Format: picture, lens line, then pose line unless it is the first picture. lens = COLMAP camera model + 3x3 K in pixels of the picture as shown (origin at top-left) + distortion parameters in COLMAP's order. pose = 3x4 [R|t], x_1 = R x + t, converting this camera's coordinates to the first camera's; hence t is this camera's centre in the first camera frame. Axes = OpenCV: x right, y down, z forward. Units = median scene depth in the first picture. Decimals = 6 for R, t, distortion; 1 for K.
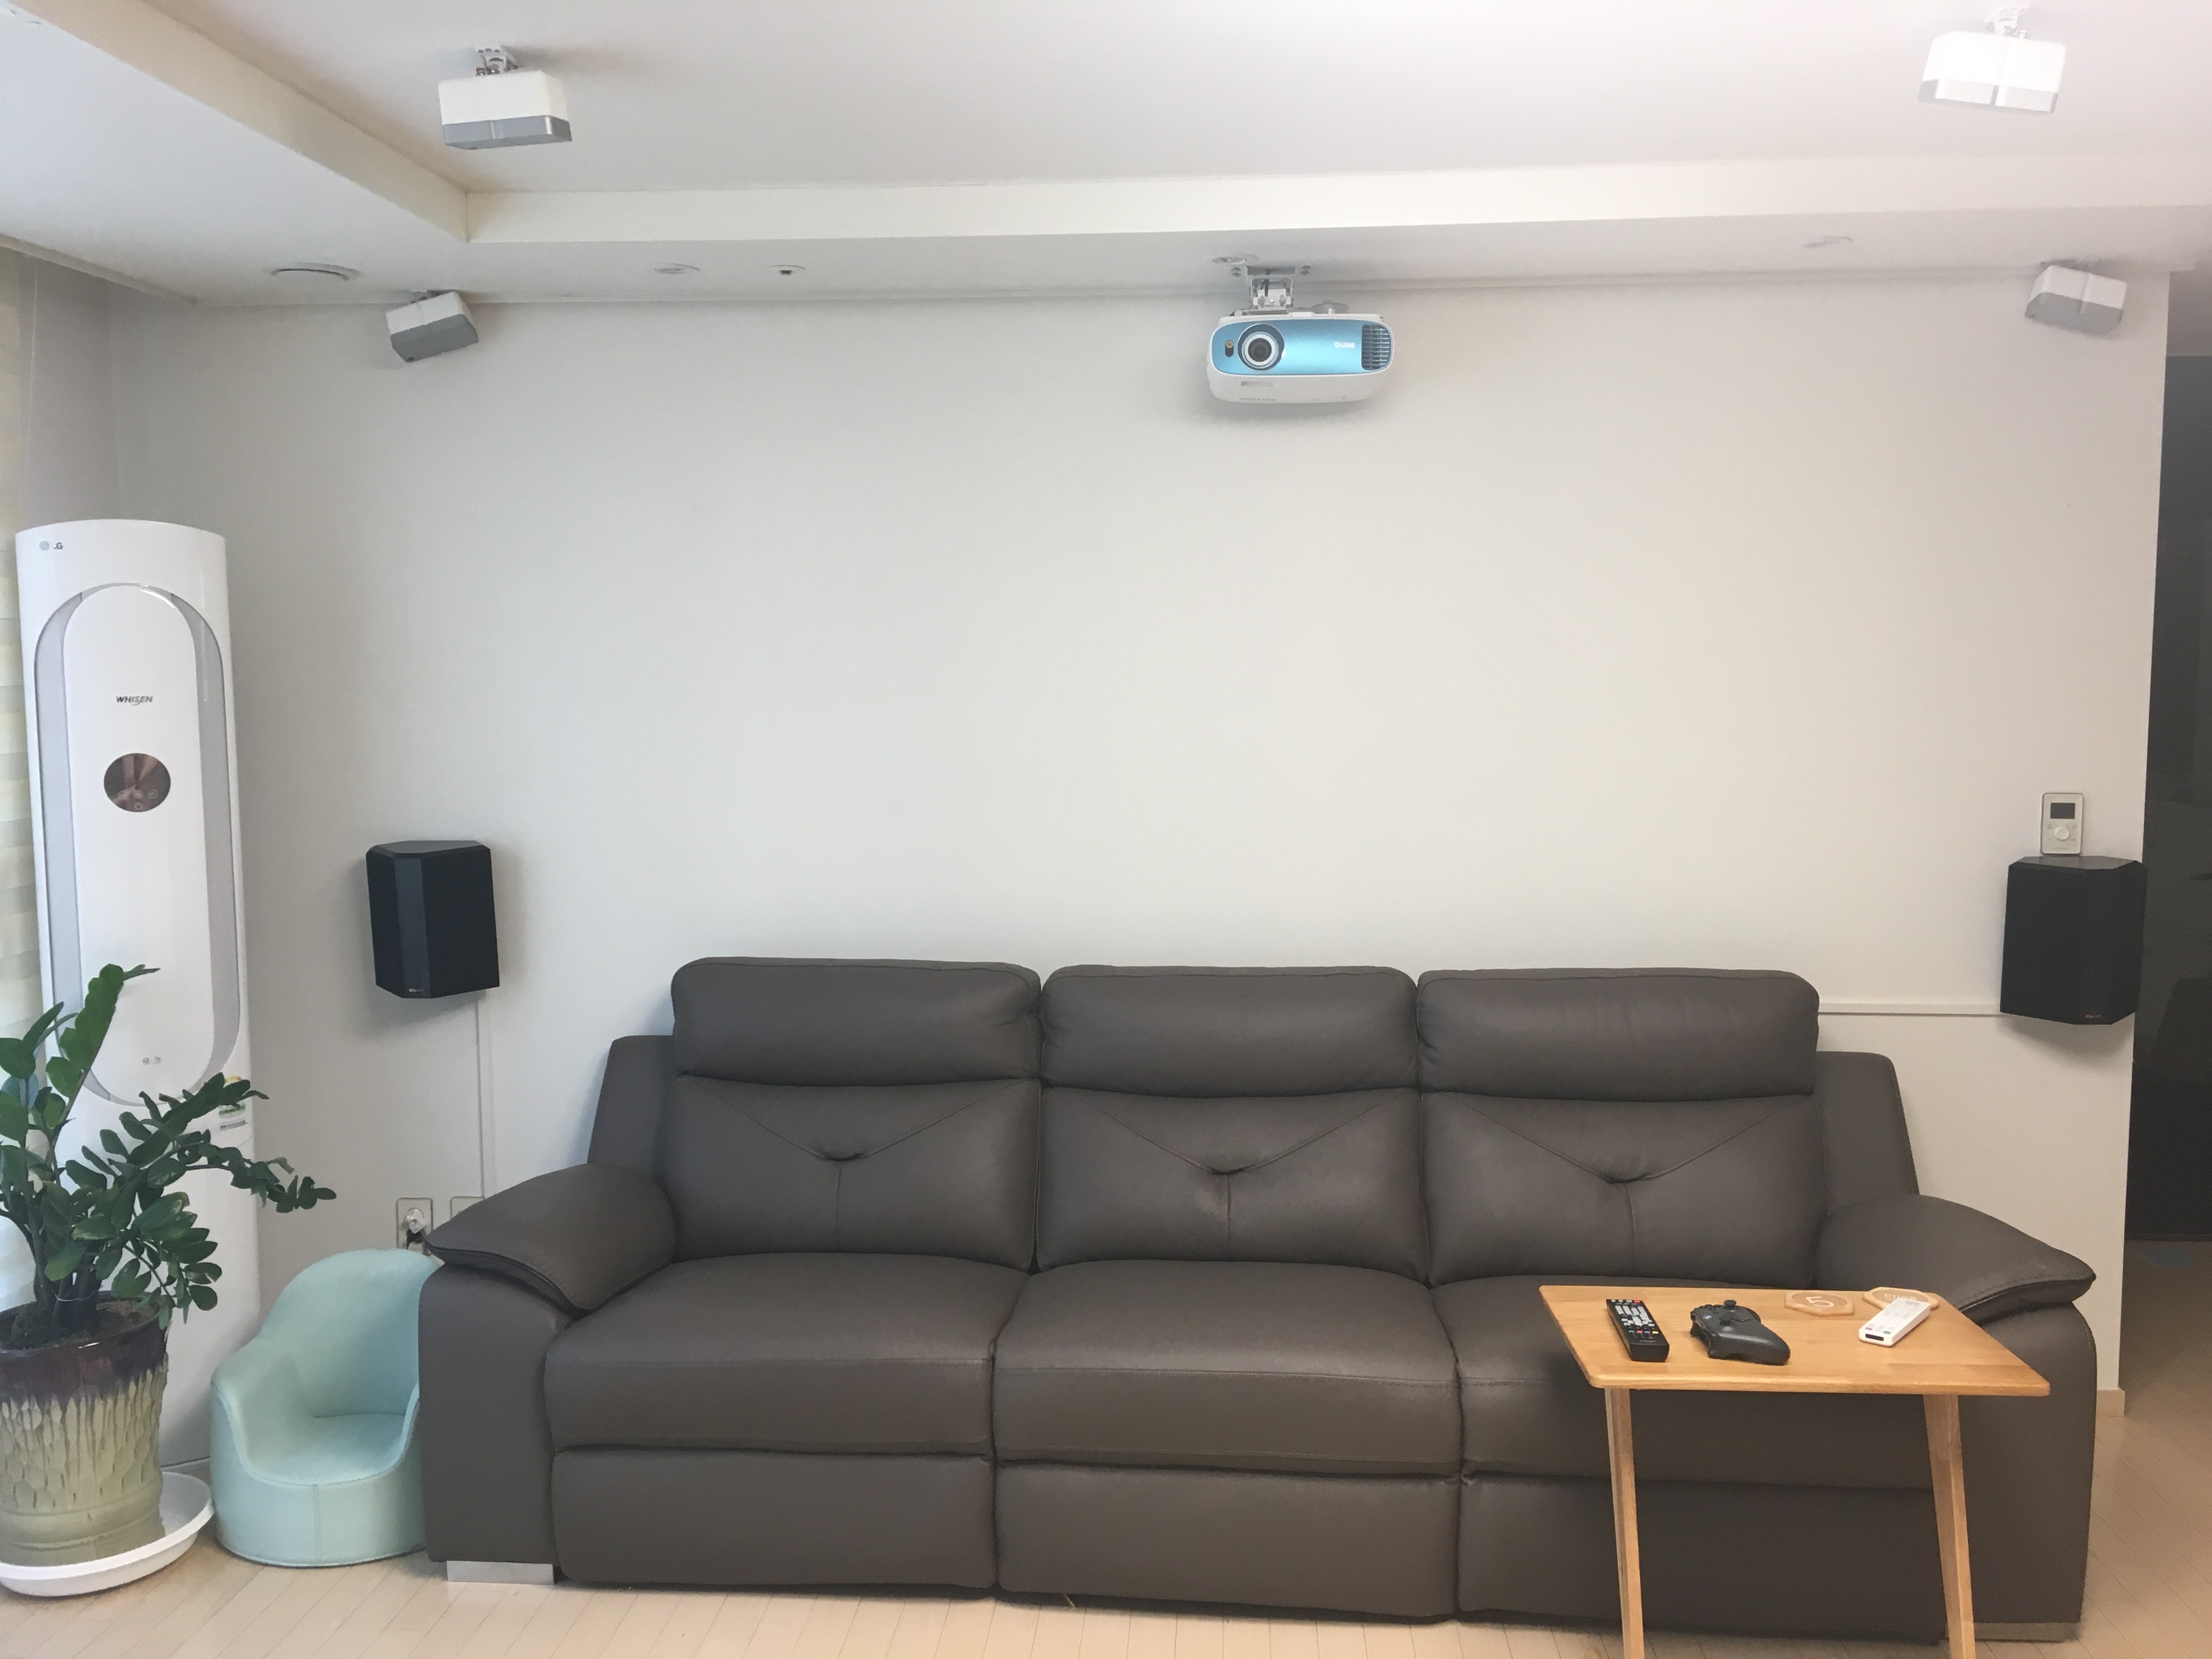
lens RADIAL K [[1872.4, 0, 1105.8], [0, 1872.4, 827.5], [0, 0, 1]] dist [0.019162, -0.013509]
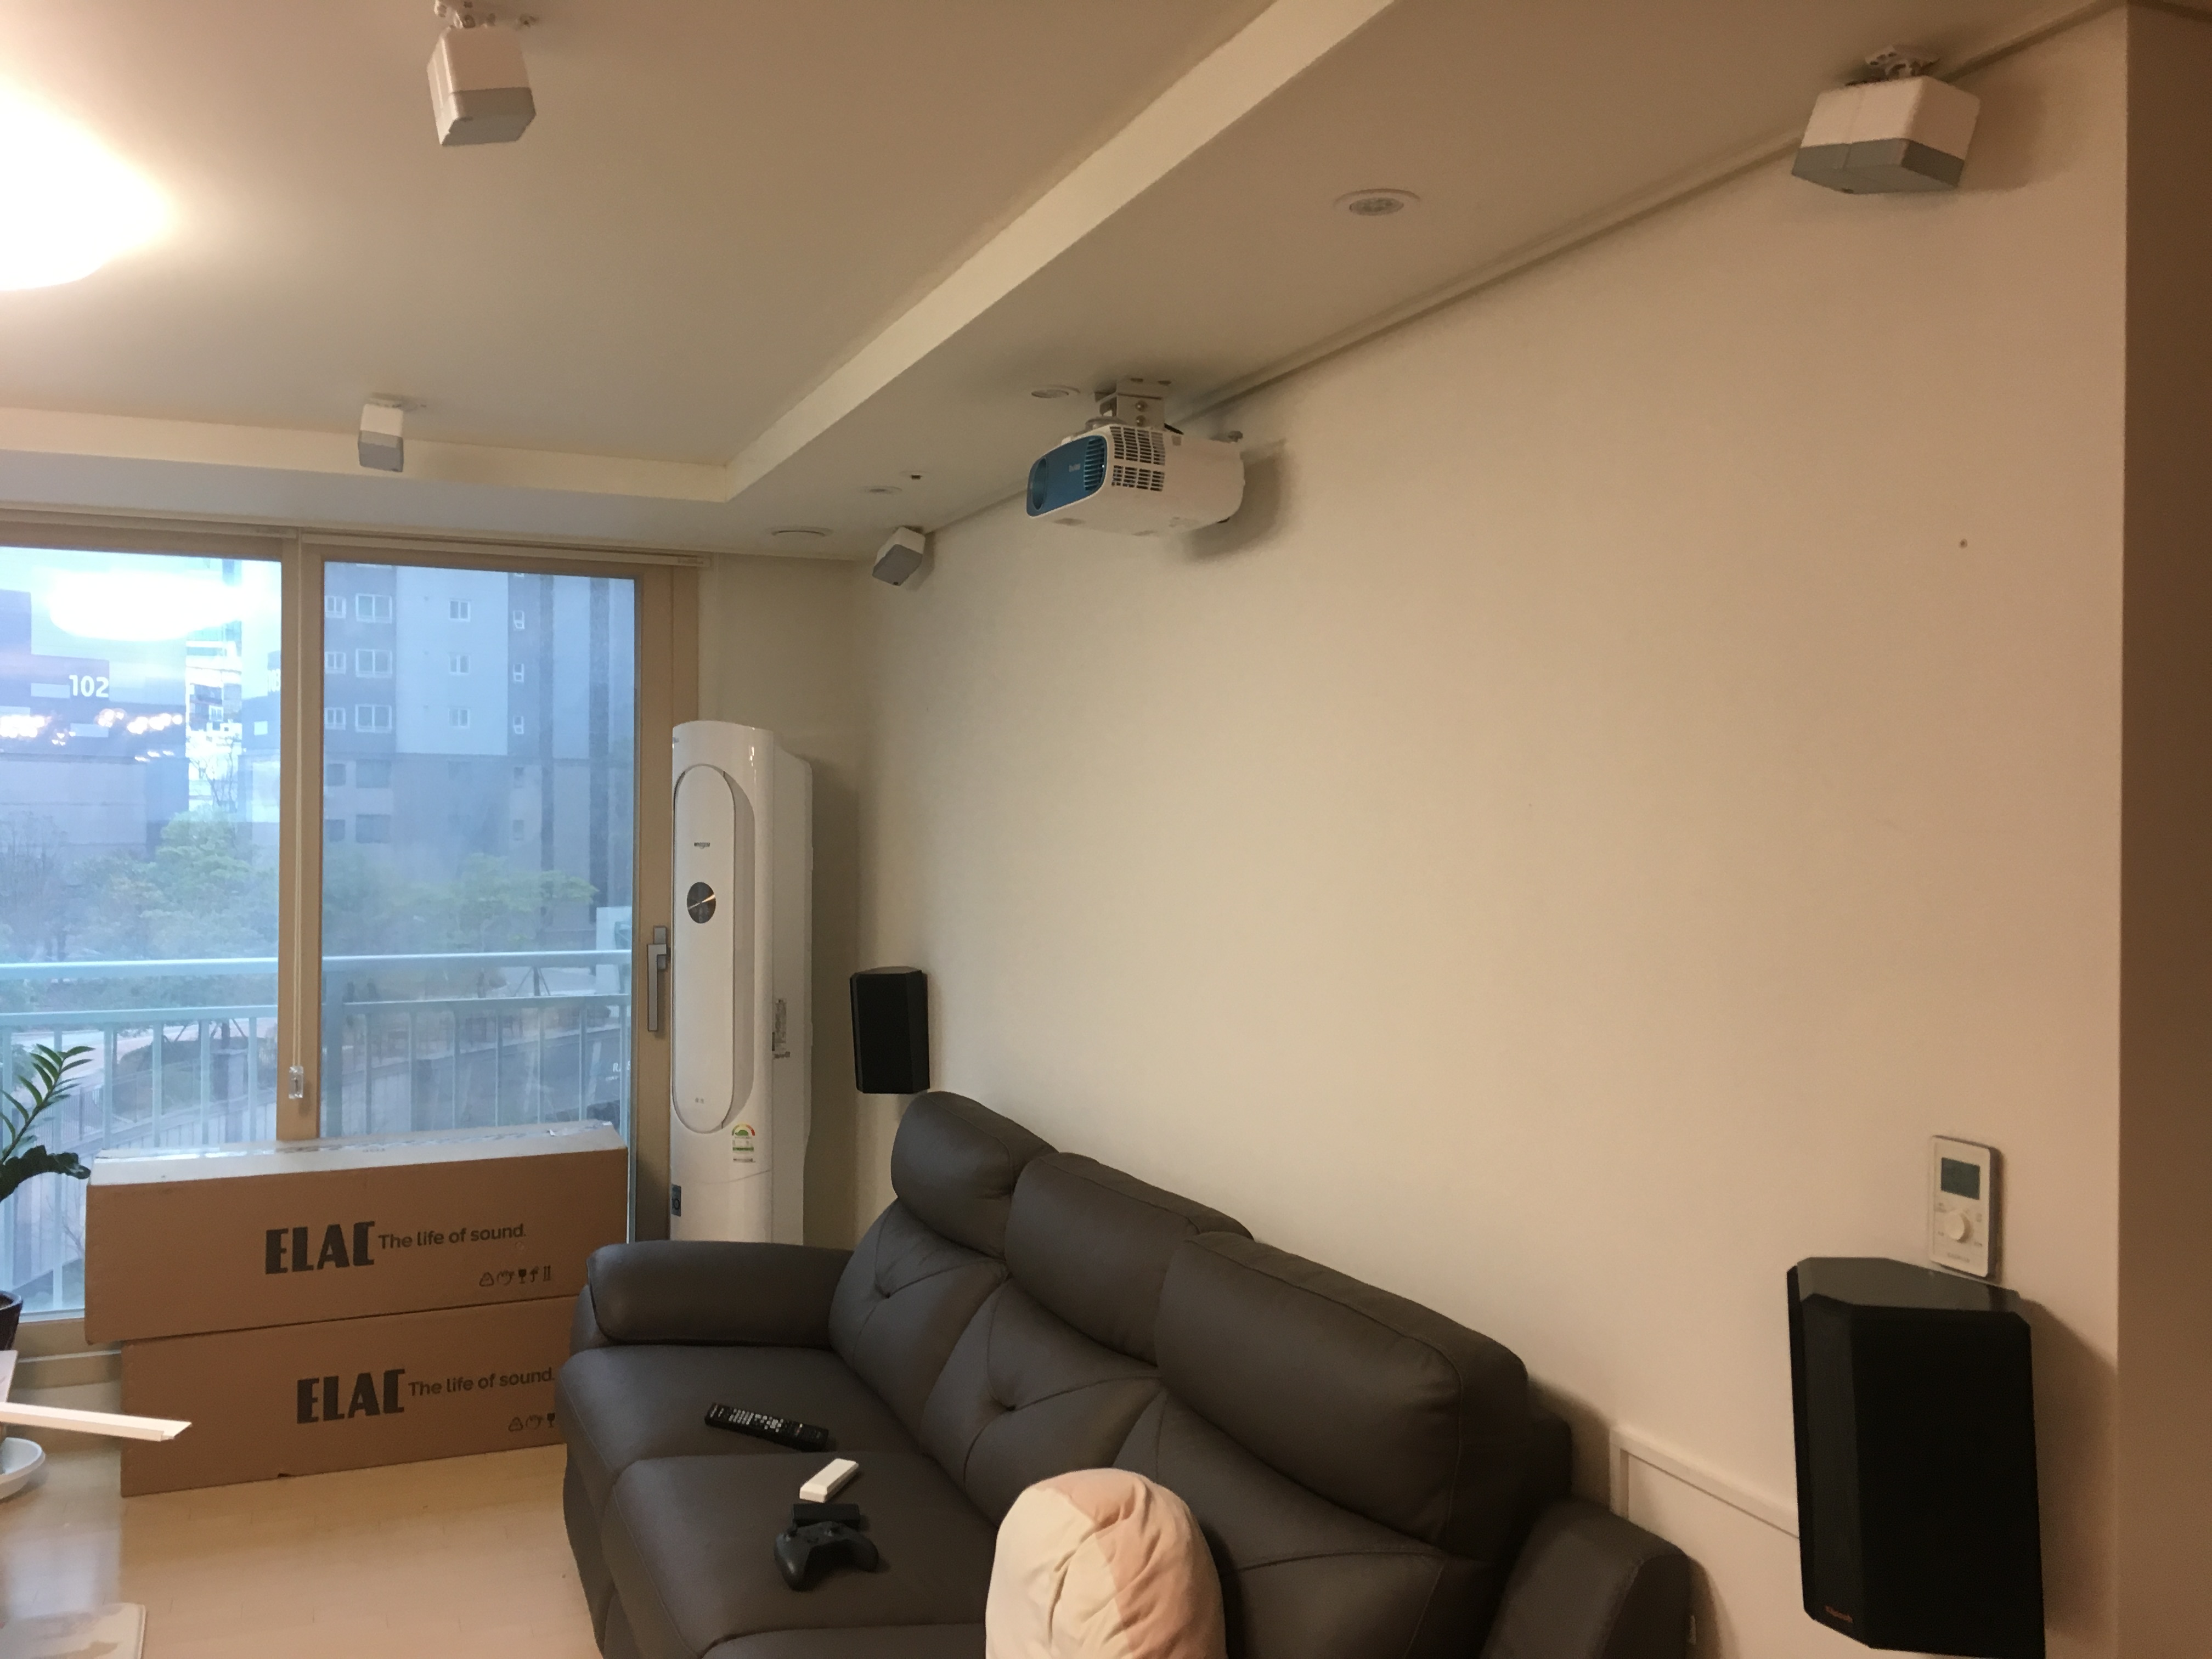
lens RADIAL K [[1872.4, 0, 1106.0], [0, 1872.4, 825.2], [0, 0, 1]] dist [0.019162, -0.013509]
pose [[0.454146, 0.014017, -0.890817, 0.871059], [-0.102267, 0.994087, -0.036494, -0.060788], [0.885038, 0.107675, 0.452895, 0.614141]]
